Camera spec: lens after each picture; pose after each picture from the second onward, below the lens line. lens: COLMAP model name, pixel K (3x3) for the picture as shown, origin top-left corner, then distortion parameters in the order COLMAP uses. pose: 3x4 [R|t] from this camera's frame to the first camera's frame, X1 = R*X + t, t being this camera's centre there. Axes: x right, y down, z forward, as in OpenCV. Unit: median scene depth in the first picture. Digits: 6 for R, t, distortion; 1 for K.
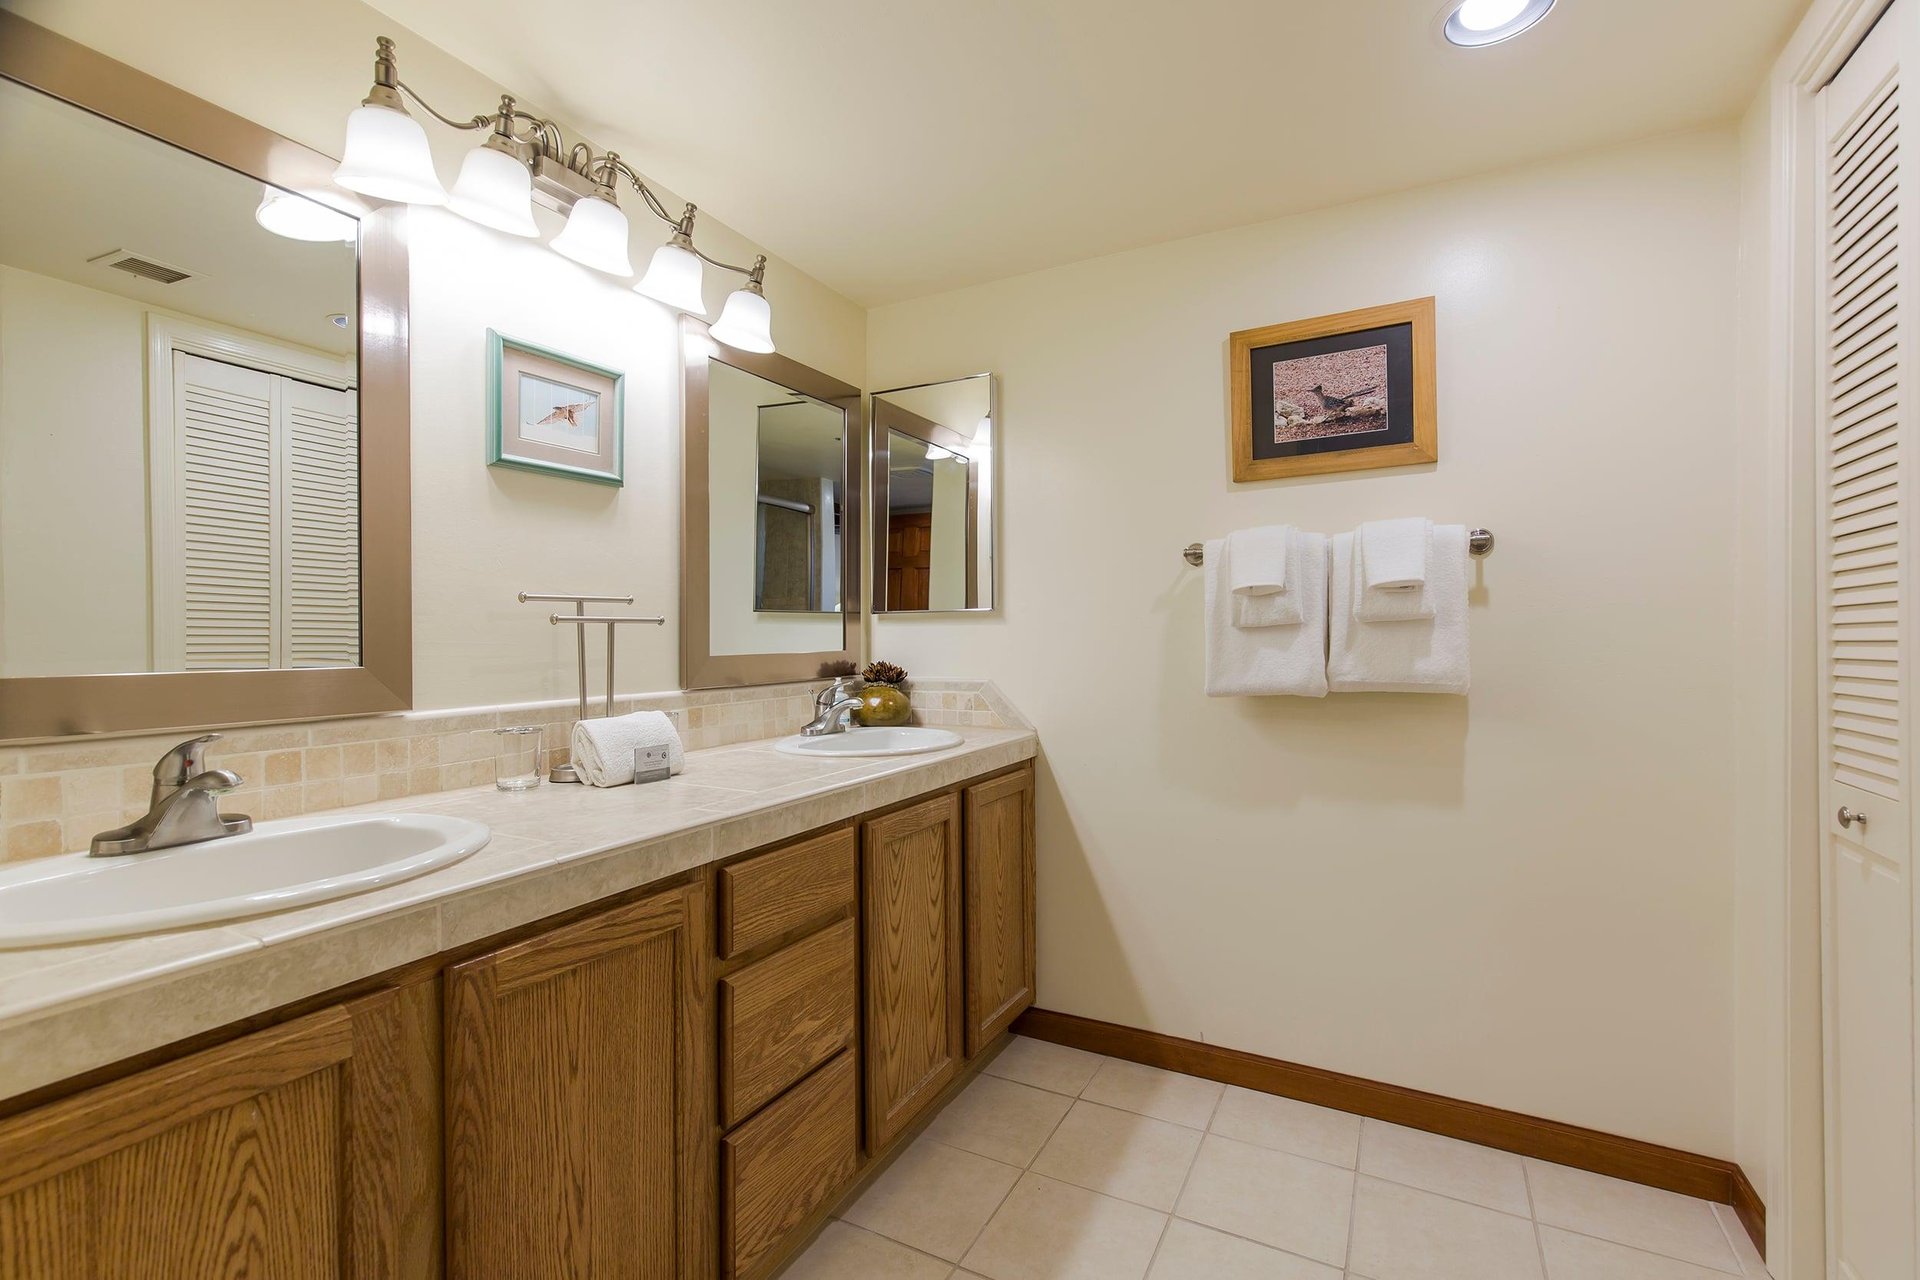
lens RADIAL K [[864.1, 0, 949.9], [0, 864.1, 643.1], [0, 0, 1]] dist [0.009898, -0.000514]
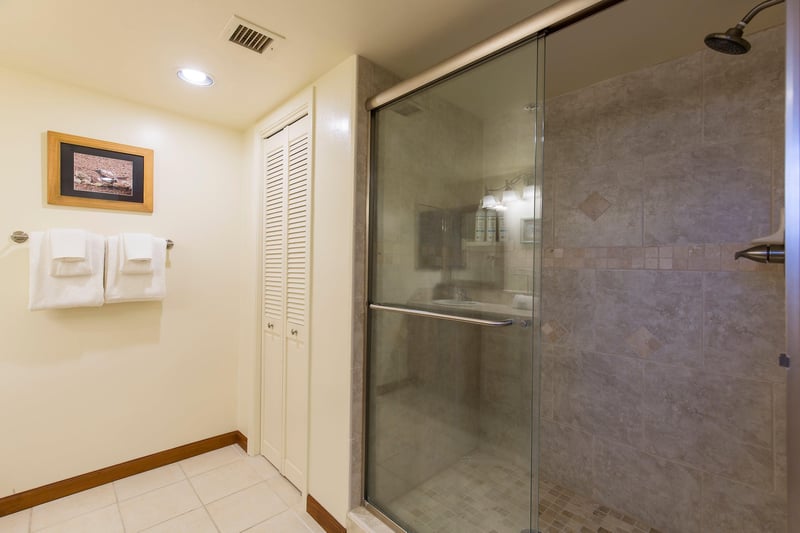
lens RADIAL K [[360.0, 0, 401.2], [0, 360.0, 267.7], [0, 0, 1]] dist [0.009898, -0.000514]
pose [[0.317125, 0.005024, 0.948370, -0.229942], [-0.005699, 0.999978, -0.003392, -0.041099], [-0.948367, -0.004329, 0.317147, -0.058251]]
